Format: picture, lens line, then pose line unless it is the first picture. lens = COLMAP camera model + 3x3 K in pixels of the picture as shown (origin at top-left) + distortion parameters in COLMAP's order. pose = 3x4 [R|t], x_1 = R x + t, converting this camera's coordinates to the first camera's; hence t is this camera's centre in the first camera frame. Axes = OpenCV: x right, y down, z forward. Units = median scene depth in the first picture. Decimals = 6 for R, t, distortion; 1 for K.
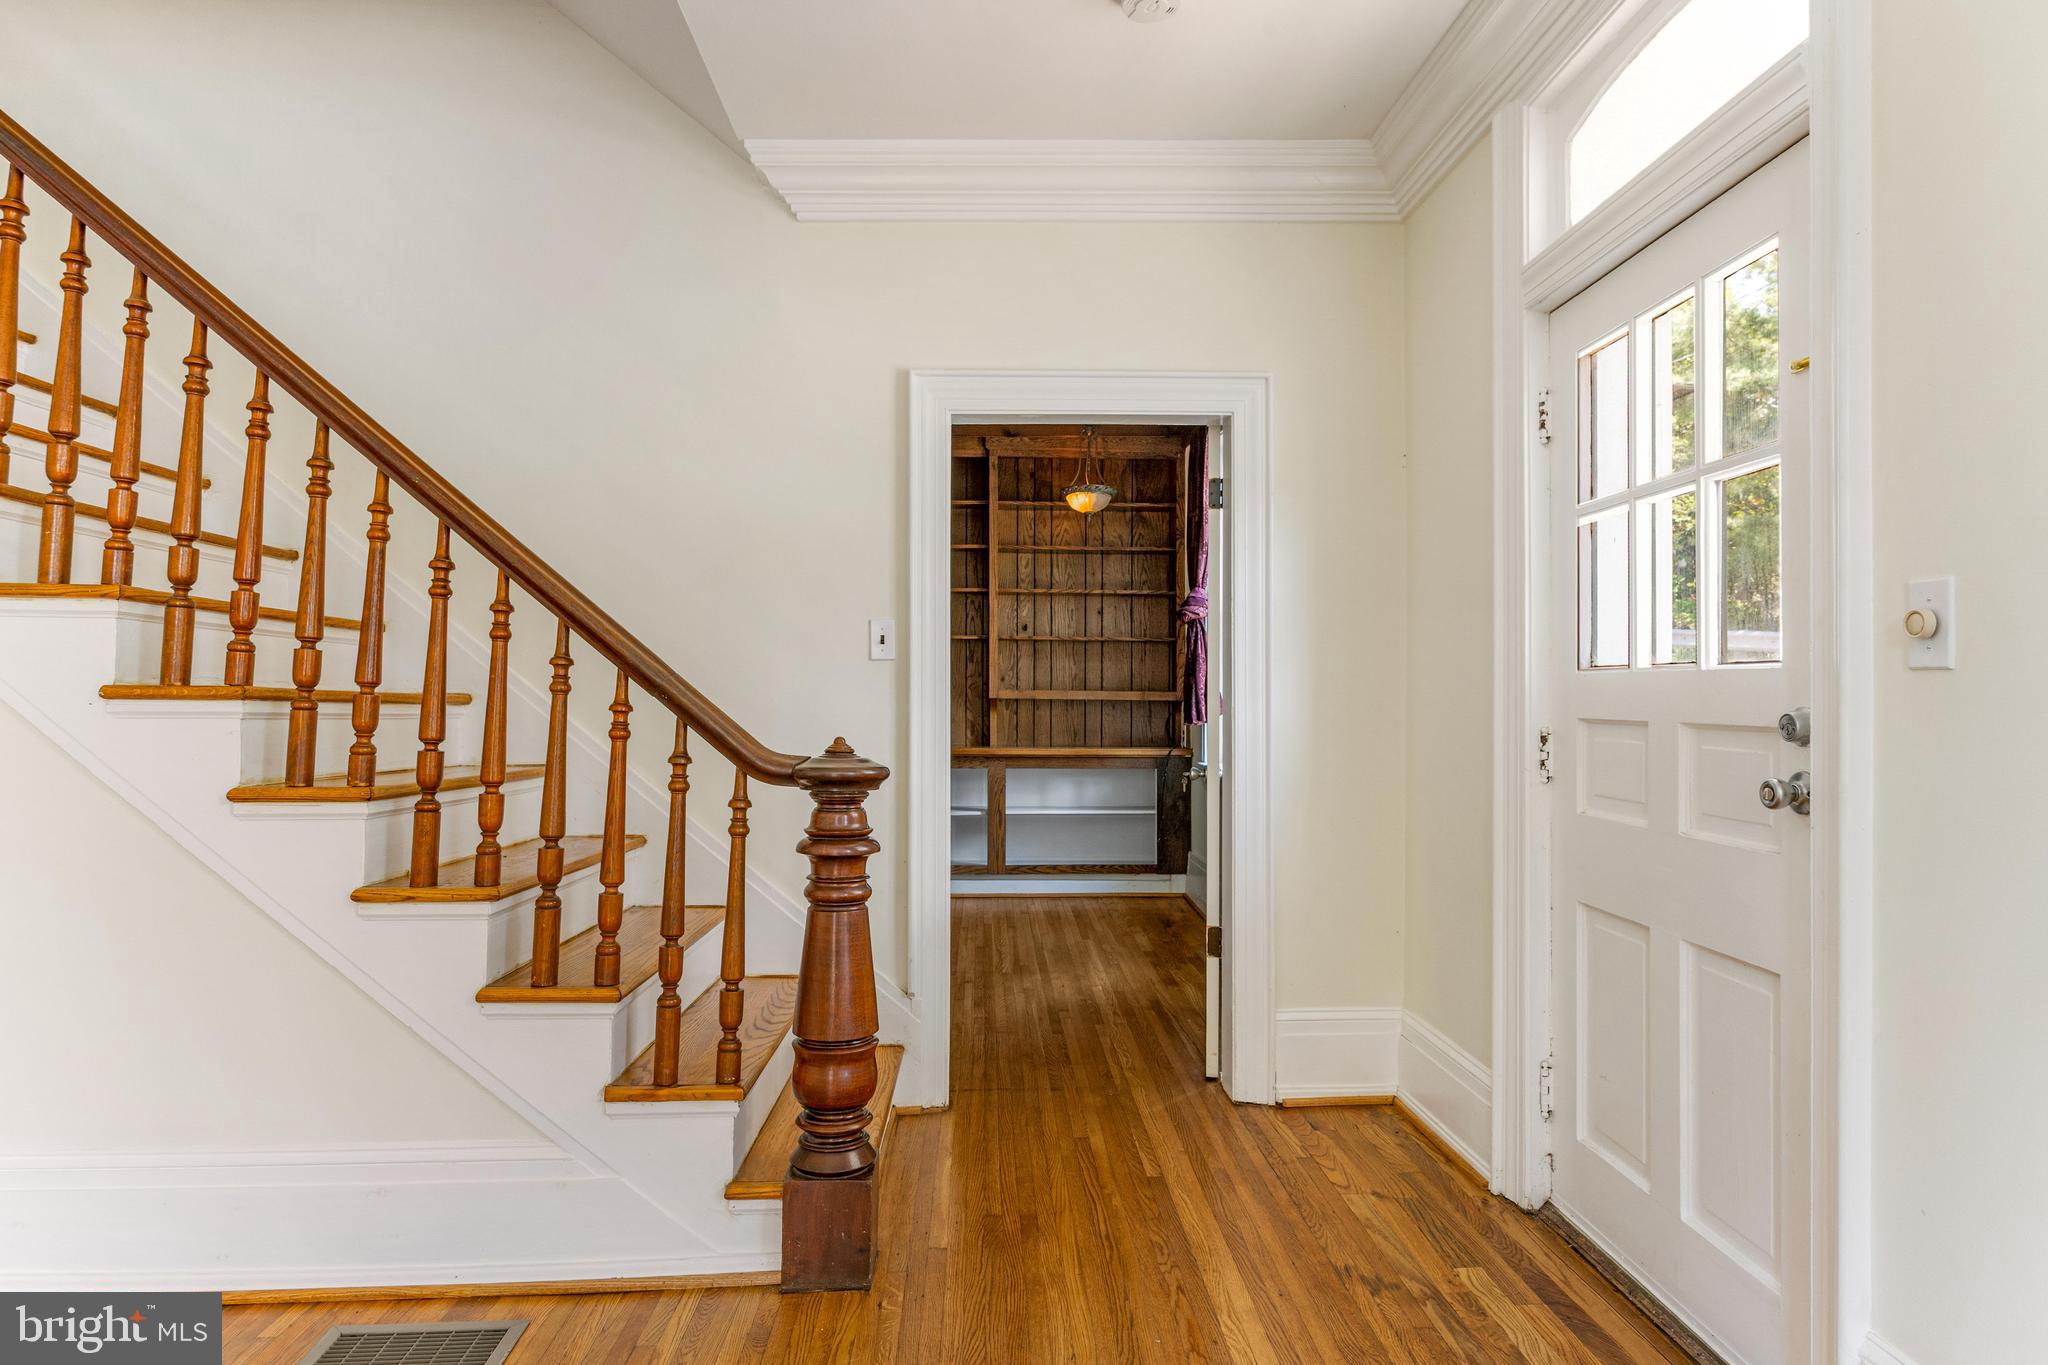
lens RADIAL K [[1147.2, 0, 1024.0], [0, 1147.2, 682.5], [0, 0, 1]] dist [0.001541, 0.000762]
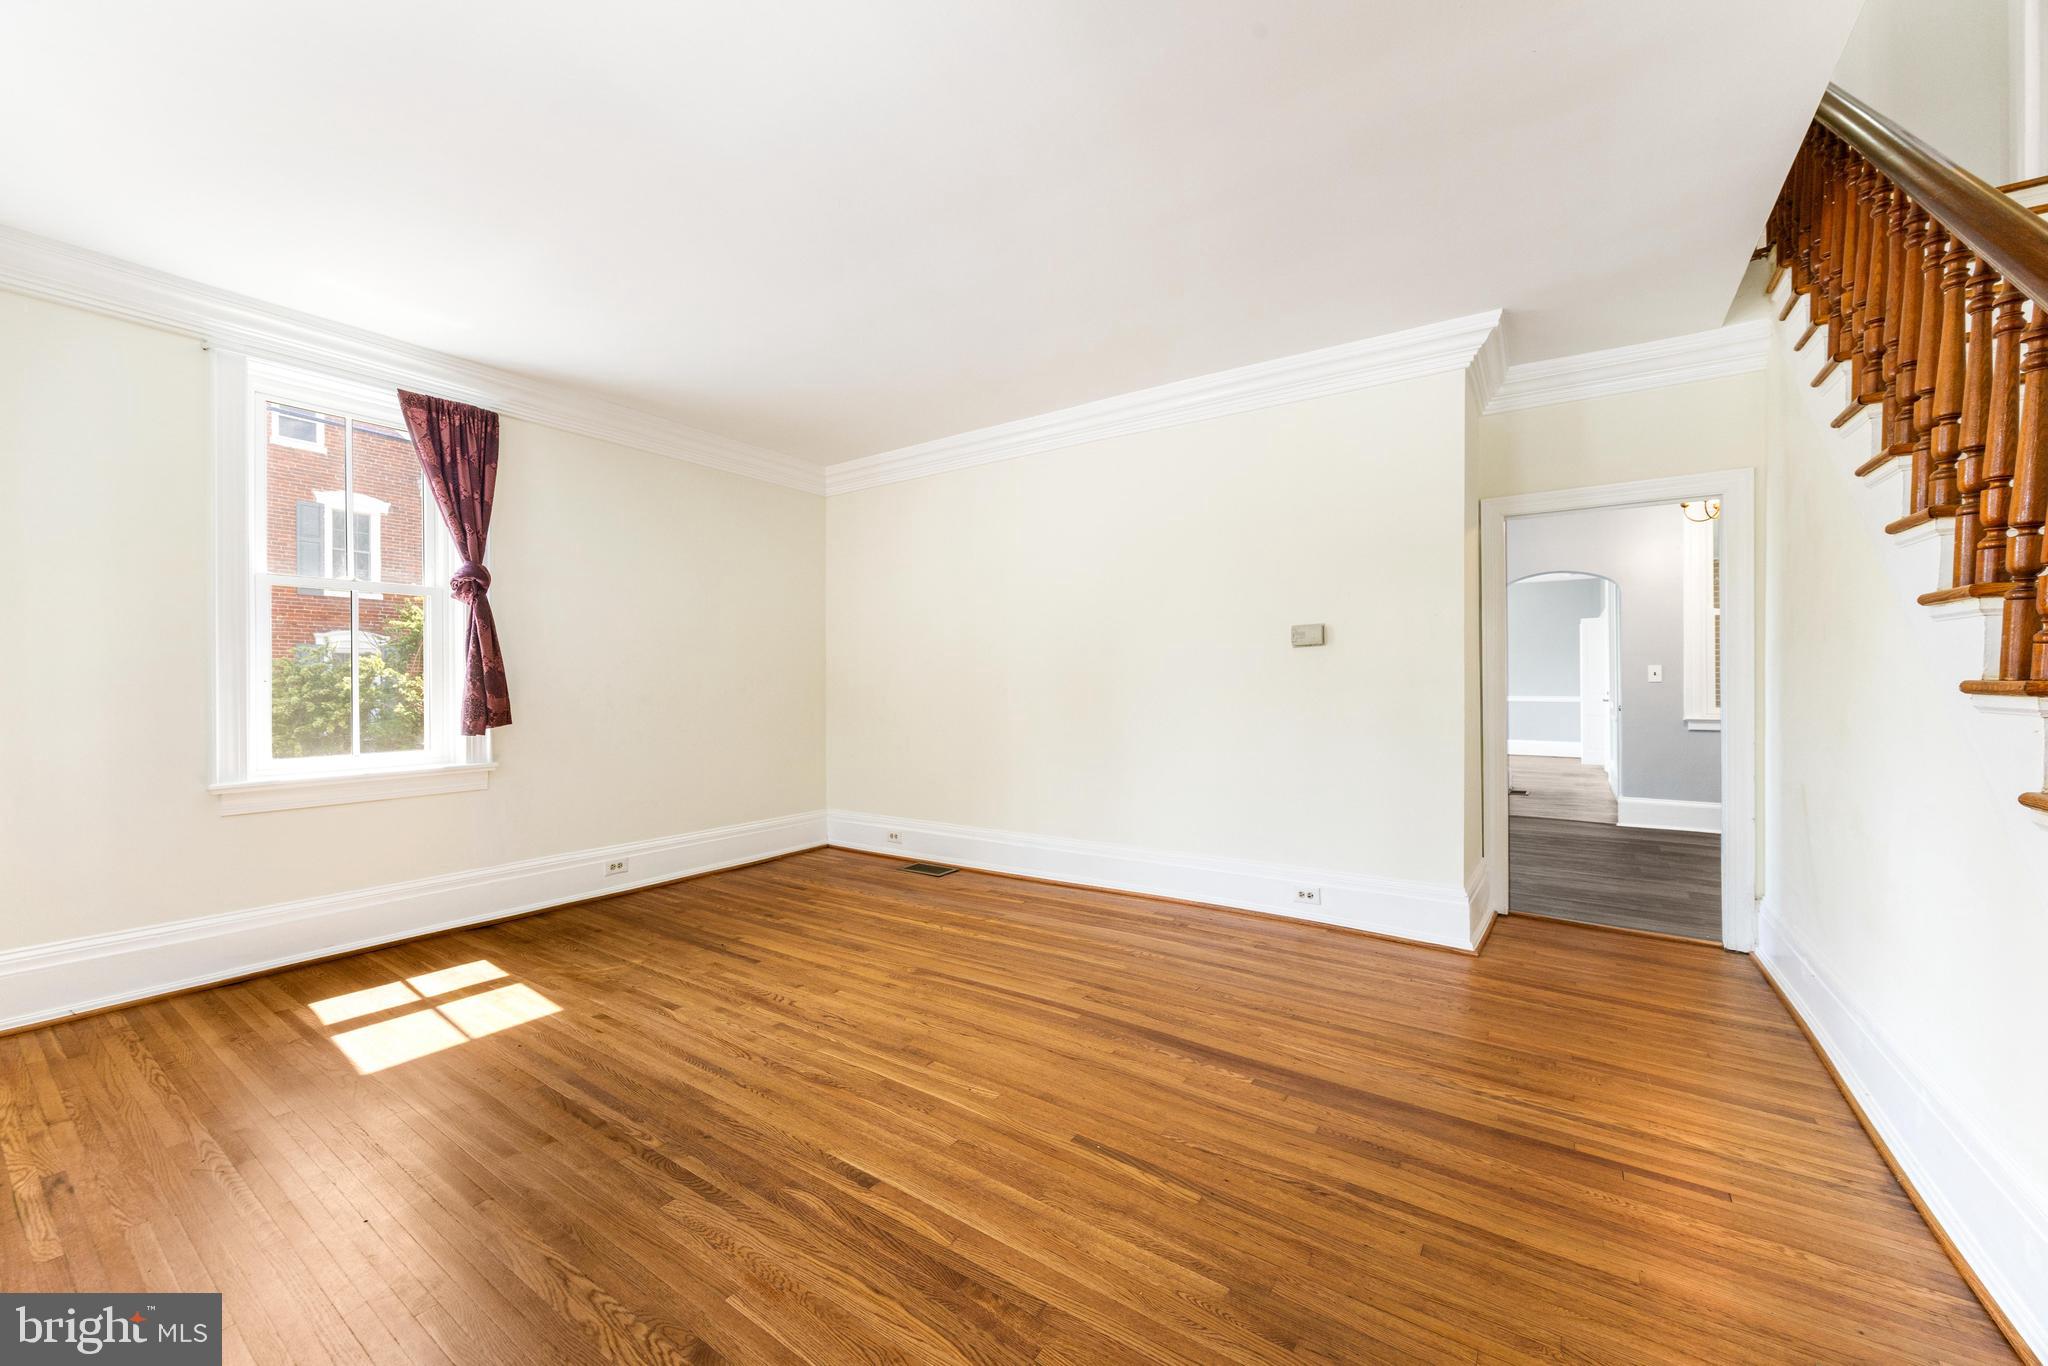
lens RADIAL K [[790.4, 0, 1024.0], [0, 790.4, 683.0], [0, 0, 1]] dist [-0.005343, 0.000093]
pose [[-0.594241, -0.000475, -0.804287, 0.289906], [0.009405, 0.999927, -0.007539, 0.002037], [0.804232, -0.012044, -0.594194, 0.717211]]
